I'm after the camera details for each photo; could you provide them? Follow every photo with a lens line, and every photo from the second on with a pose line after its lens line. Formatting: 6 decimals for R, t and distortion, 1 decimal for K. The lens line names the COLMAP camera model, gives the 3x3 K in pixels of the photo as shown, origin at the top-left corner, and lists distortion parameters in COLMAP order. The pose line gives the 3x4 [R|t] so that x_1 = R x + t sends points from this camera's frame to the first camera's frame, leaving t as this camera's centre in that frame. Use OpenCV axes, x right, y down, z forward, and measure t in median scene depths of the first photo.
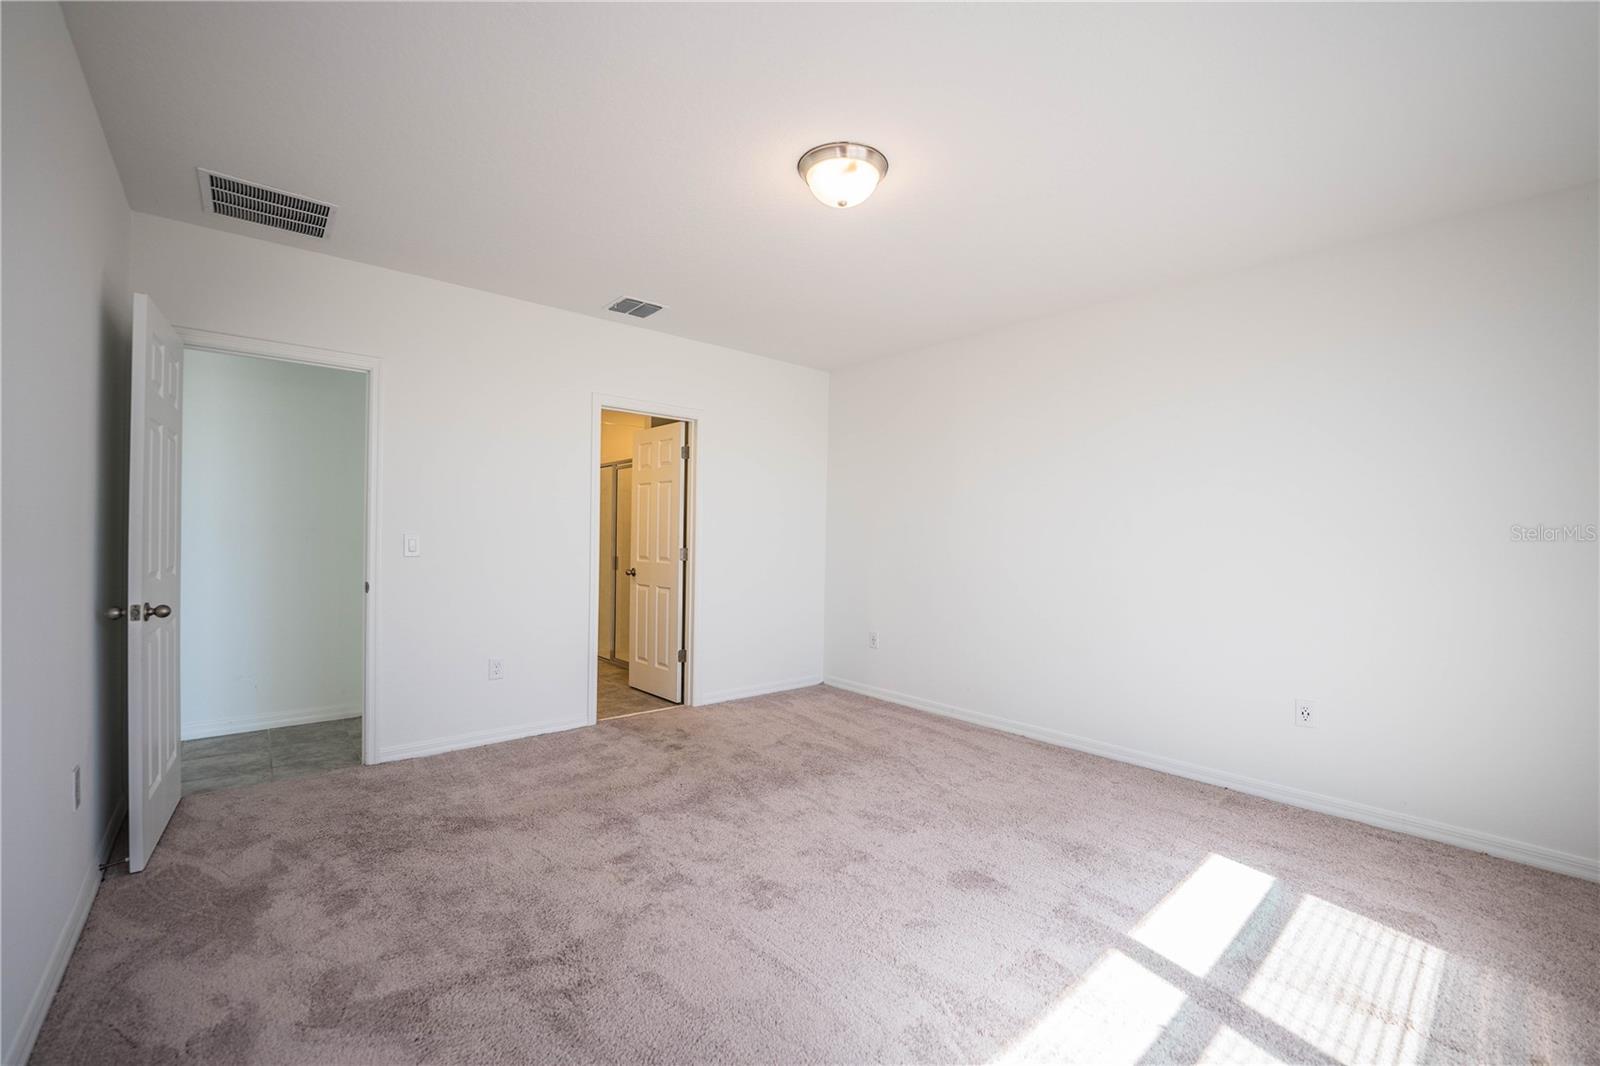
lens RADIAL K [[652.8, 0, 803.9], [0, 652.8, 531.5], [0, 0, 1]] dist [-0.026083, 0.001344]
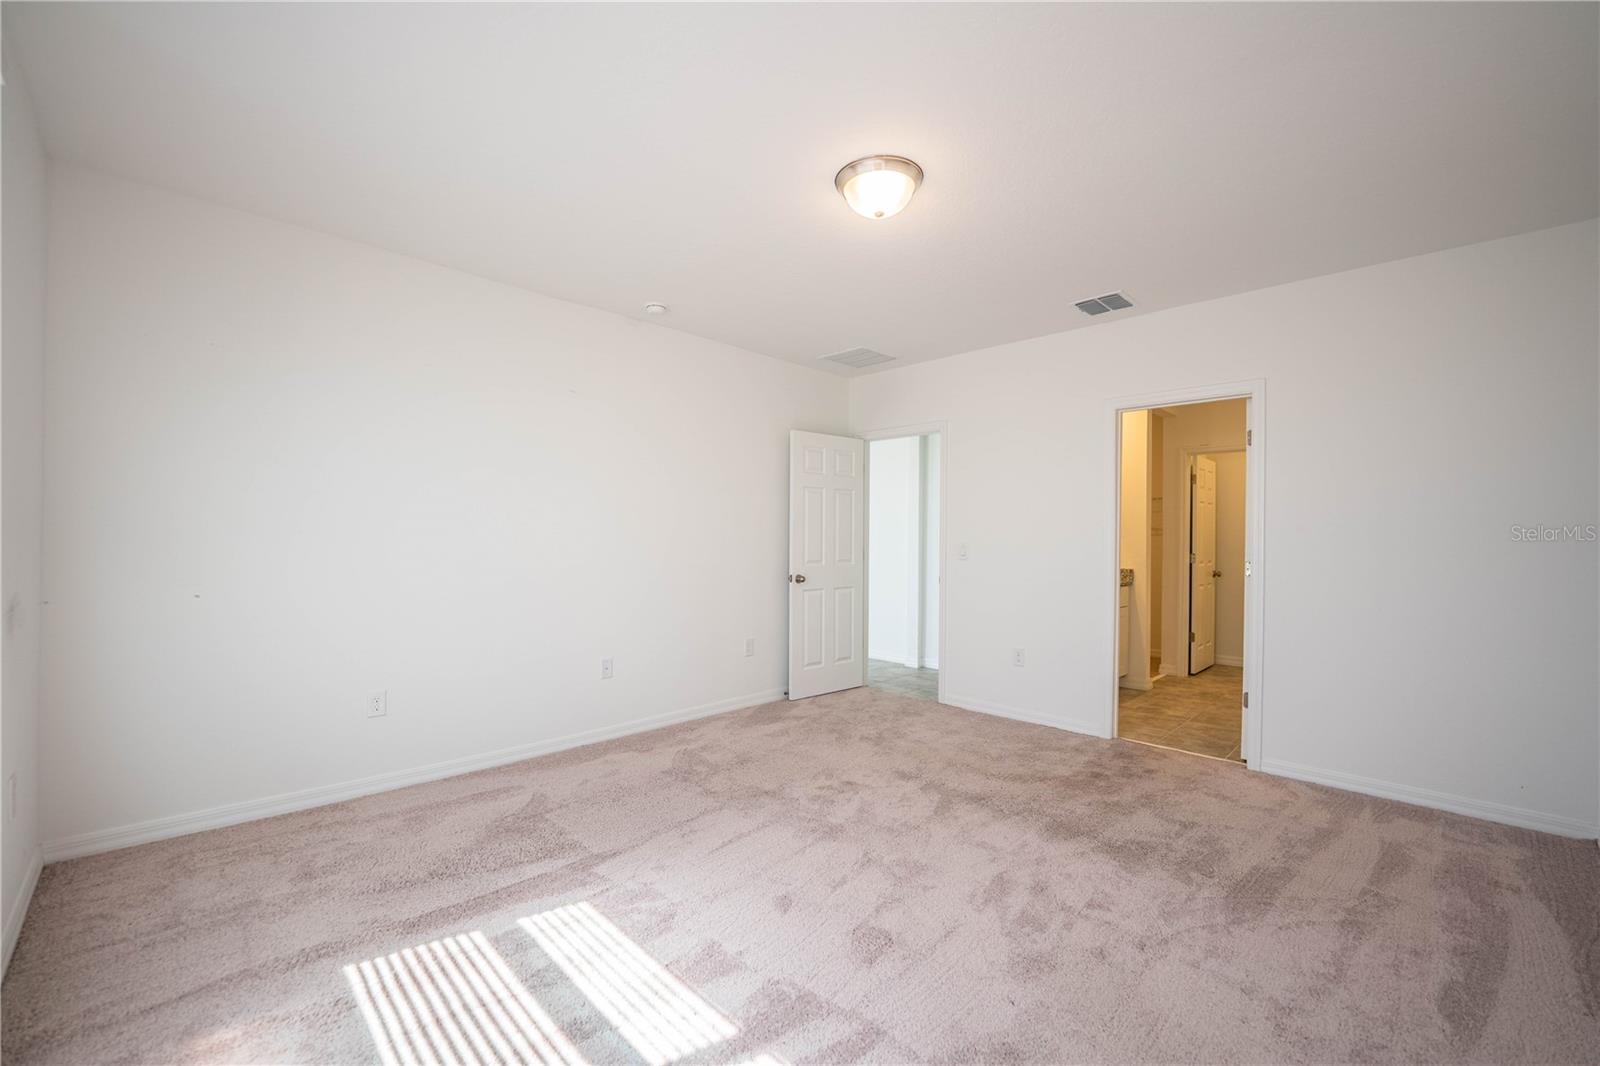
lens RADIAL K [[652.8, 0, 802.5], [0, 652.8, 543.6], [0, 0, 1]] dist [-0.026083, 0.001344]
pose [[0.058425, -0.006644, -0.998270, 0.673661], [-0.000381, 0.999978, -0.006677, 0.011268], [0.998292, 0.000771, 0.058422, 0.521978]]
